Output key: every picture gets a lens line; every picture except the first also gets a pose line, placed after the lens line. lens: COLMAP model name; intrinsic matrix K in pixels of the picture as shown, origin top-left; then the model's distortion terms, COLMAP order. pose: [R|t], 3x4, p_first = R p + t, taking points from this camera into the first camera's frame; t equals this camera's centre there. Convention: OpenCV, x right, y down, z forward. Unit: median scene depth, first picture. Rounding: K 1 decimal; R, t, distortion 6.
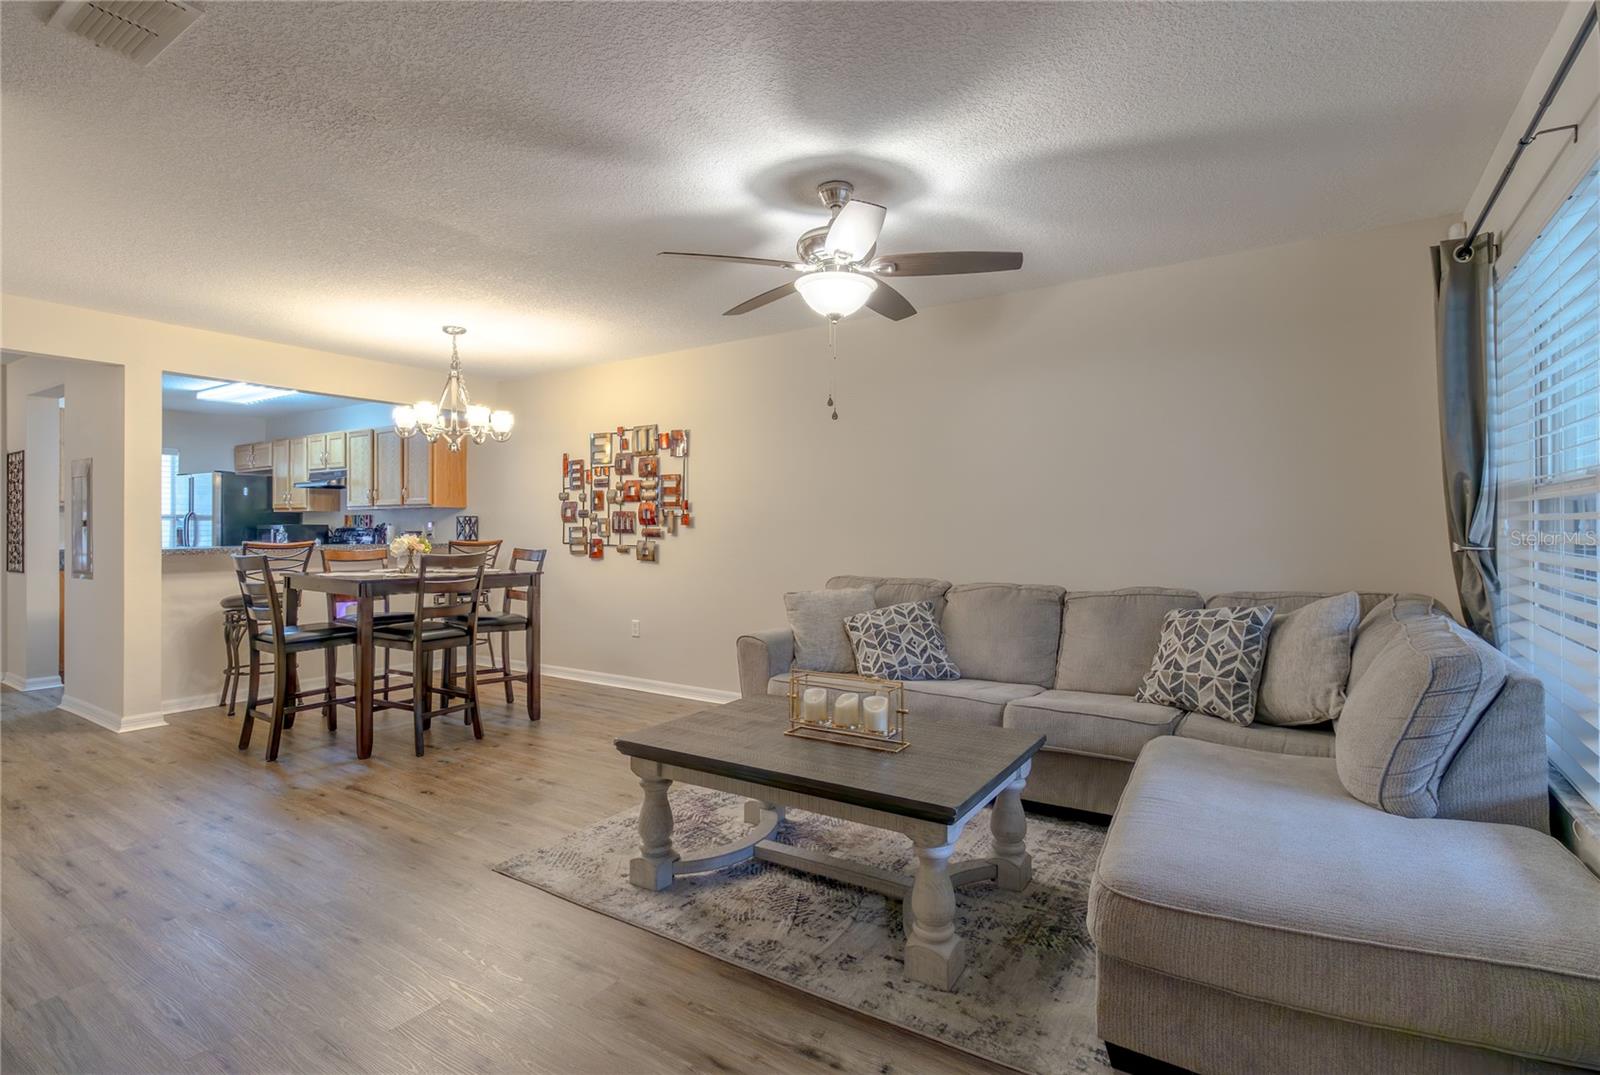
lens RADIAL K [[776.2, 0, 818.6], [0, 776.2, 530.0], [0, 0, 1]] dist [-0.000366, -0.000214]
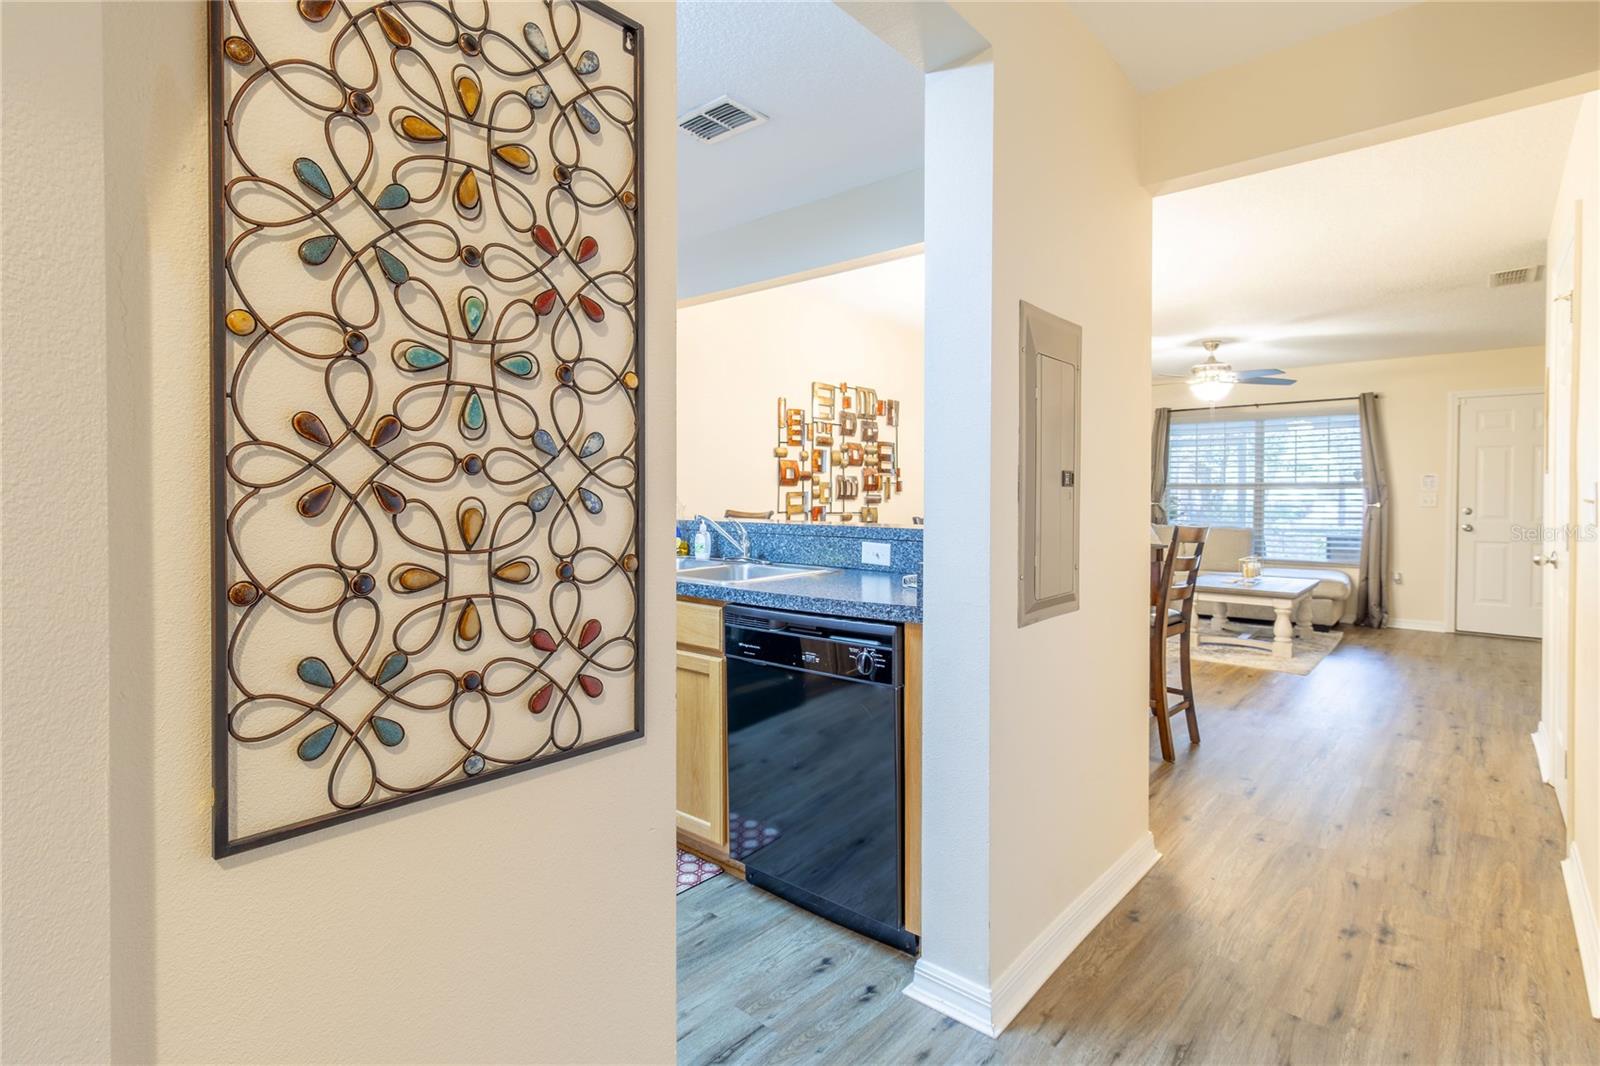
lens RADIAL K [[778.5, 0, 802.0], [0, 778.5, 503.5], [0, 0, 1]] dist [0.003435, 0.000090]
pose [[0.138955, -0.006343, 0.990278, -1.194840], [-0.003492, 0.999970, 0.006895, 0.002965], [-0.990293, -0.004416, 0.138929, 0.942219]]
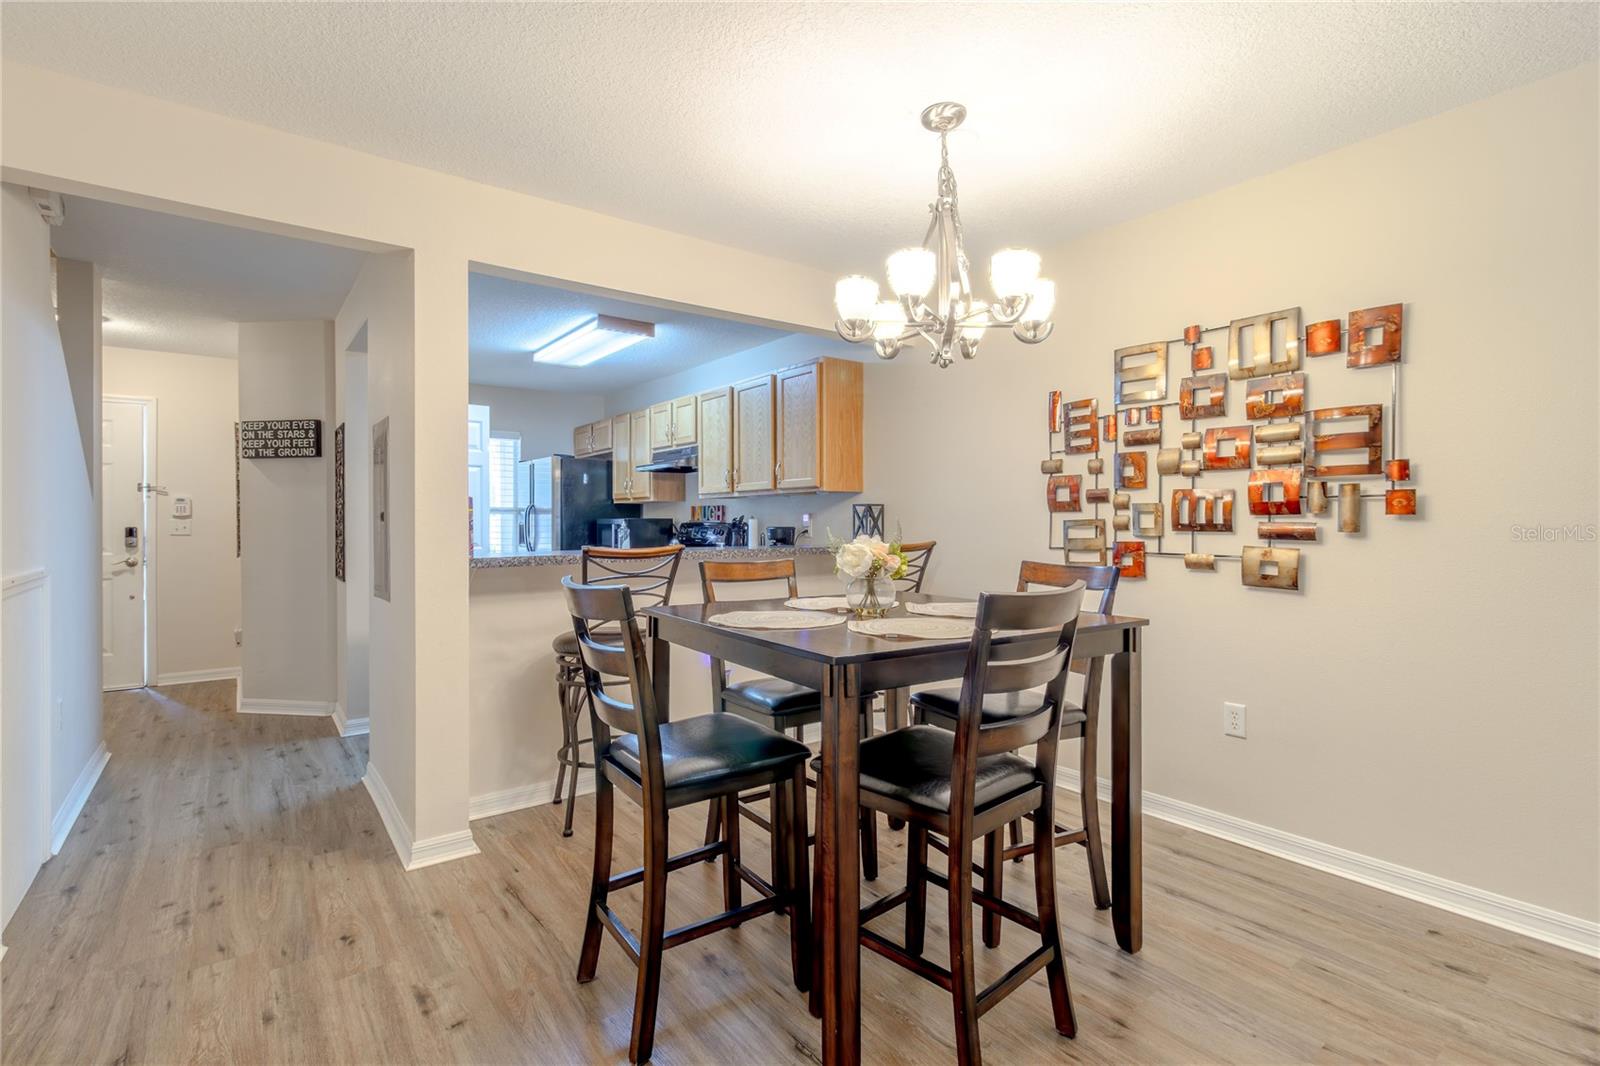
lens RADIAL K [[758.2, 0, 811.6], [0, 758.2, 525.1], [0, 0, 1]] dist [0.004119, 0.000718]
pose [[0.941262, -0.001331, -0.337674, -0.331418], [0.002428, 0.999993, 0.002825, -0.002364], [0.337668, -0.003479, 0.941259, 0.446196]]
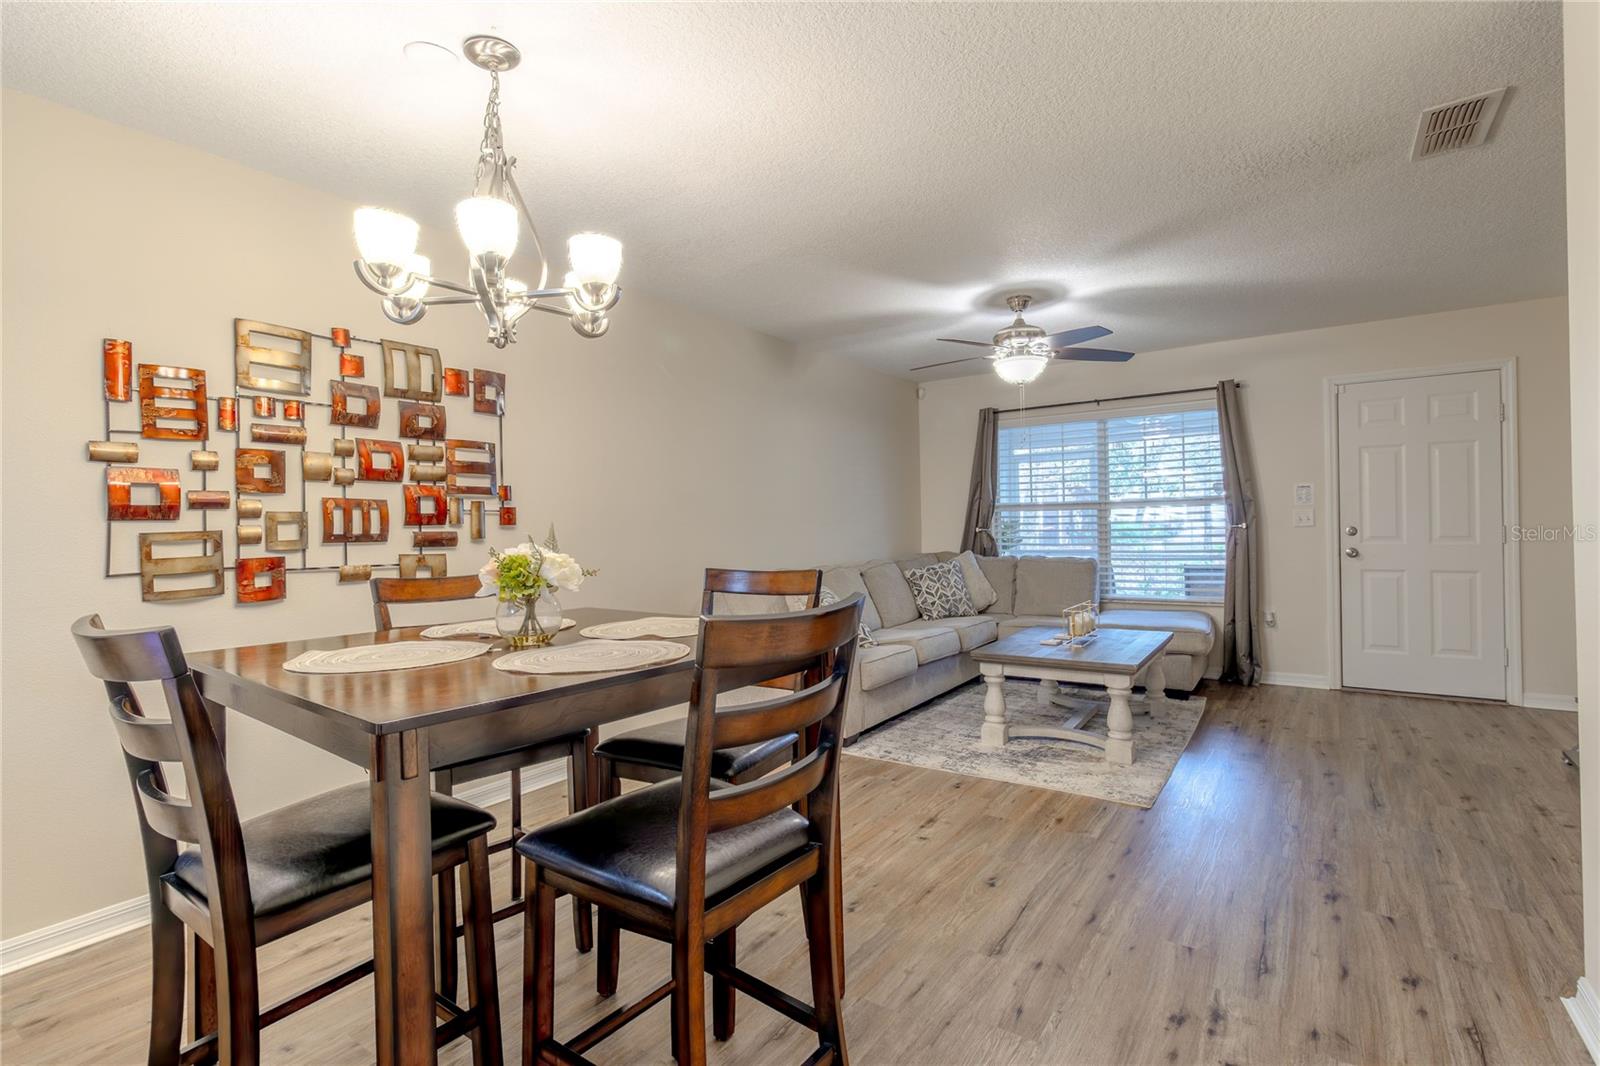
lens RADIAL K [[742.0, 0, 820.7], [0, 742.0, 525.9], [0, 0, 1]] dist [-0.000488, 0.000179]
pose [[0.015032, 0.000995, 0.999887, -0.741691], [0.022377, 0.999749, -0.001331, 0.000878], [-0.999637, 0.022395, 0.015006, 0.704430]]
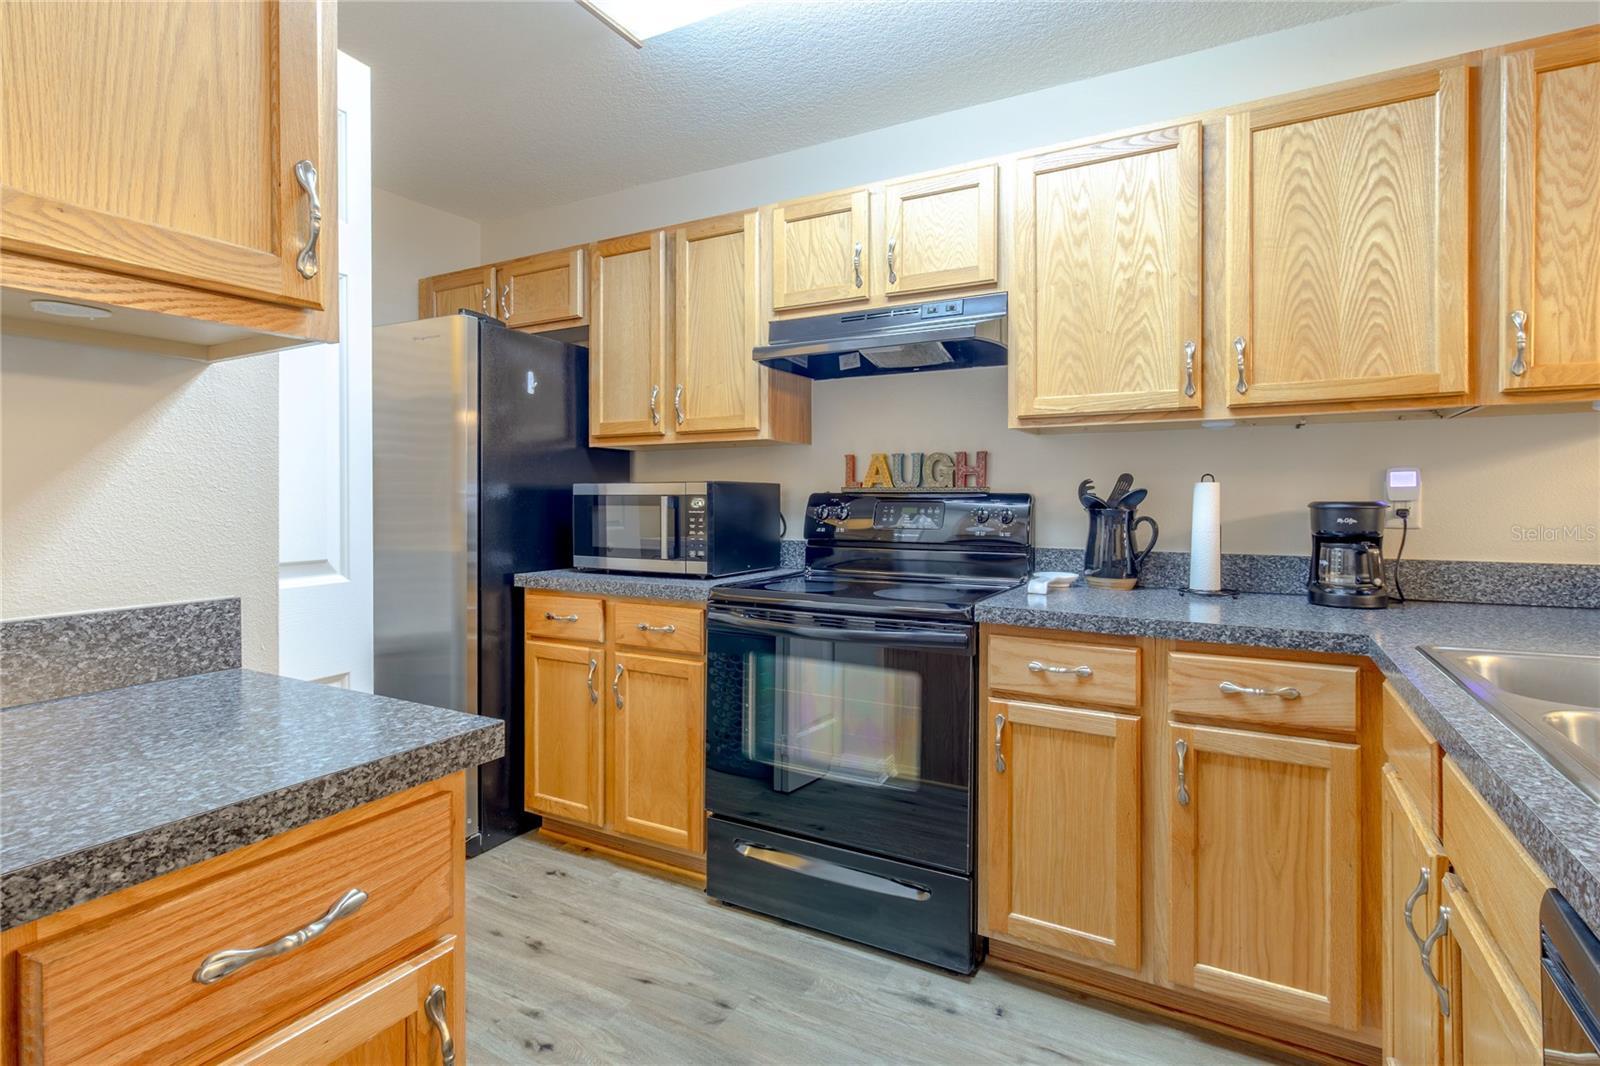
lens RADIAL K [[749.5, 0, 785.8], [0, 749.5, 503.3], [0, 0, 1]] dist [0.001262, 0.001132]
pose [[0.996504, 0.000092, 0.083546, -0.929325], [-0.000328, 0.999996, 0.002812, 0.002471], [-0.083546, -0.002829, 0.996500, 0.943051]]
